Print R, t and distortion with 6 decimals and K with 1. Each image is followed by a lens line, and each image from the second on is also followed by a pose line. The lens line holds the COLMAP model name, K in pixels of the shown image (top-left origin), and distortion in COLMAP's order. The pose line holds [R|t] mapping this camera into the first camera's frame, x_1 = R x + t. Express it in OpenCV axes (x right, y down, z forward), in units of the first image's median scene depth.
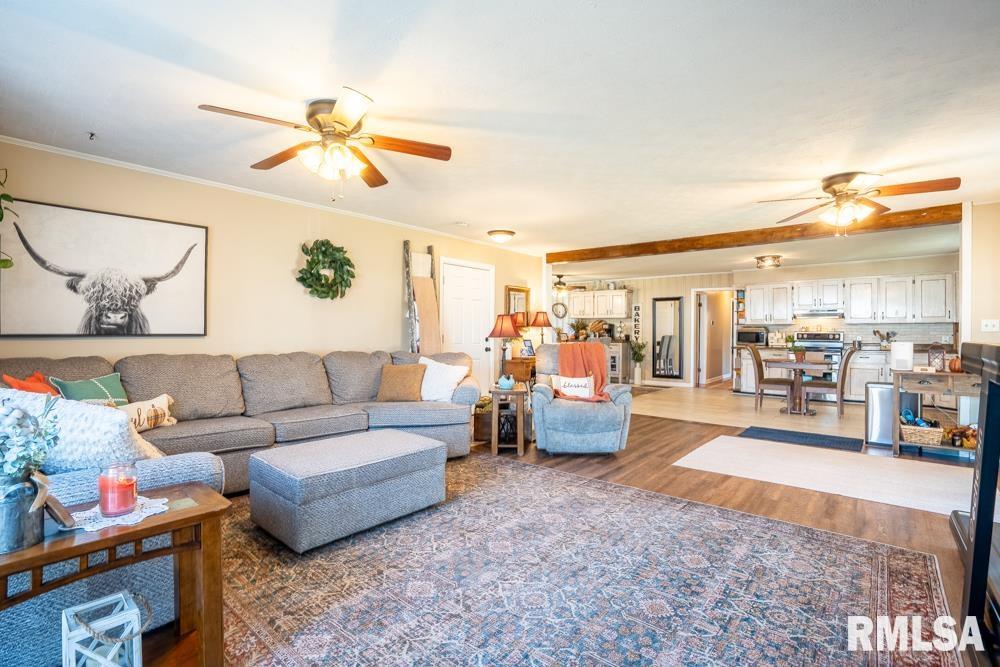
lens RADIAL K [[458.1, 0, 500.0], [0, 458.1, 333.5], [0, 0, 1]] dist [-0.023740, 0.000337]
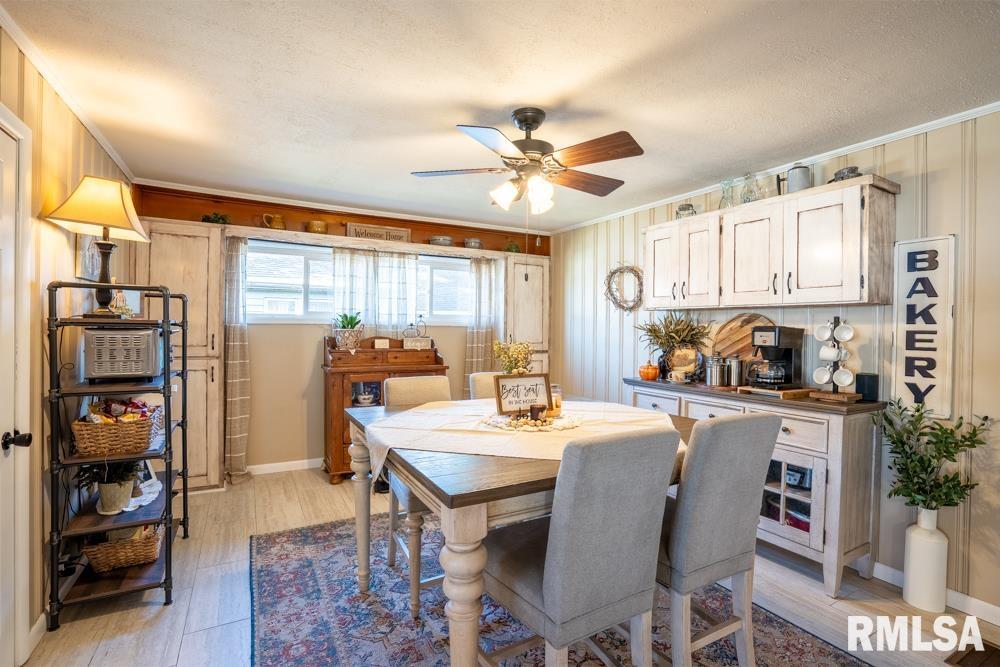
lens RADIAL K [[458.1, 0, 500.0], [0, 458.1, 333.5], [0, 0, 1]] dist [-0.023740, 0.000337]
pose [[0.936997, 0.010887, -0.349167, 0.182273], [-0.011378, 0.999935, 0.000645, -0.016870], [0.349152, 0.003368, 0.937060, 0.718646]]
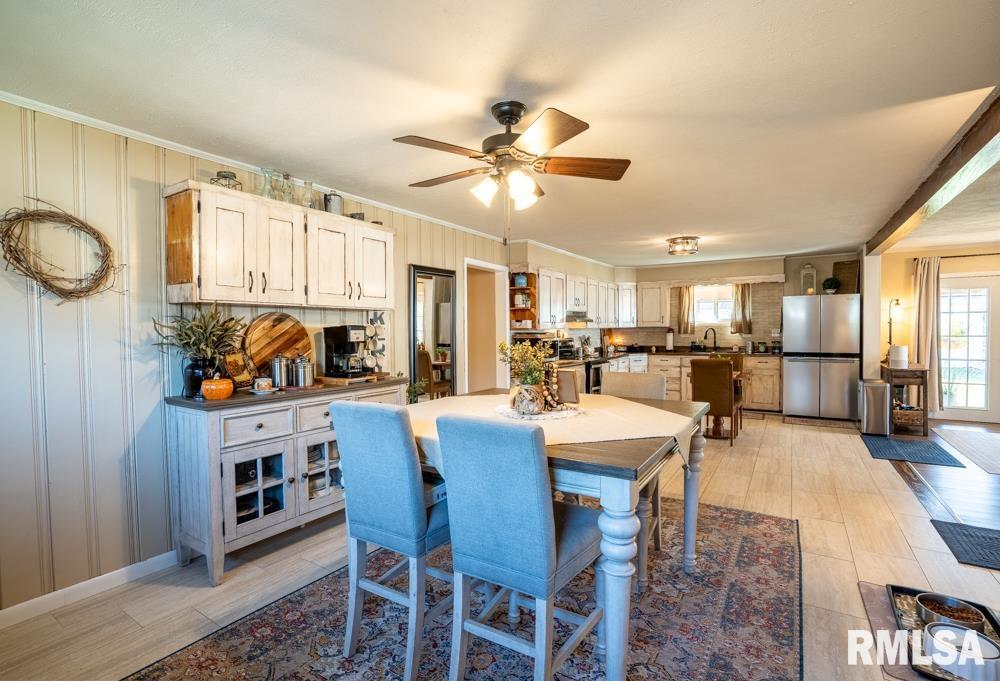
lens RADIAL K [[470.7, 0, 497.0], [0, 470.7, 338.0], [0, 0, 1]] dist [0.001629, 0.000416]
pose [[-0.141649, -0.024386, 0.989617, -0.071435], [0.015876, 0.999512, 0.026902, -0.020883], [-0.989790, 0.019522, -0.141193, 0.939280]]
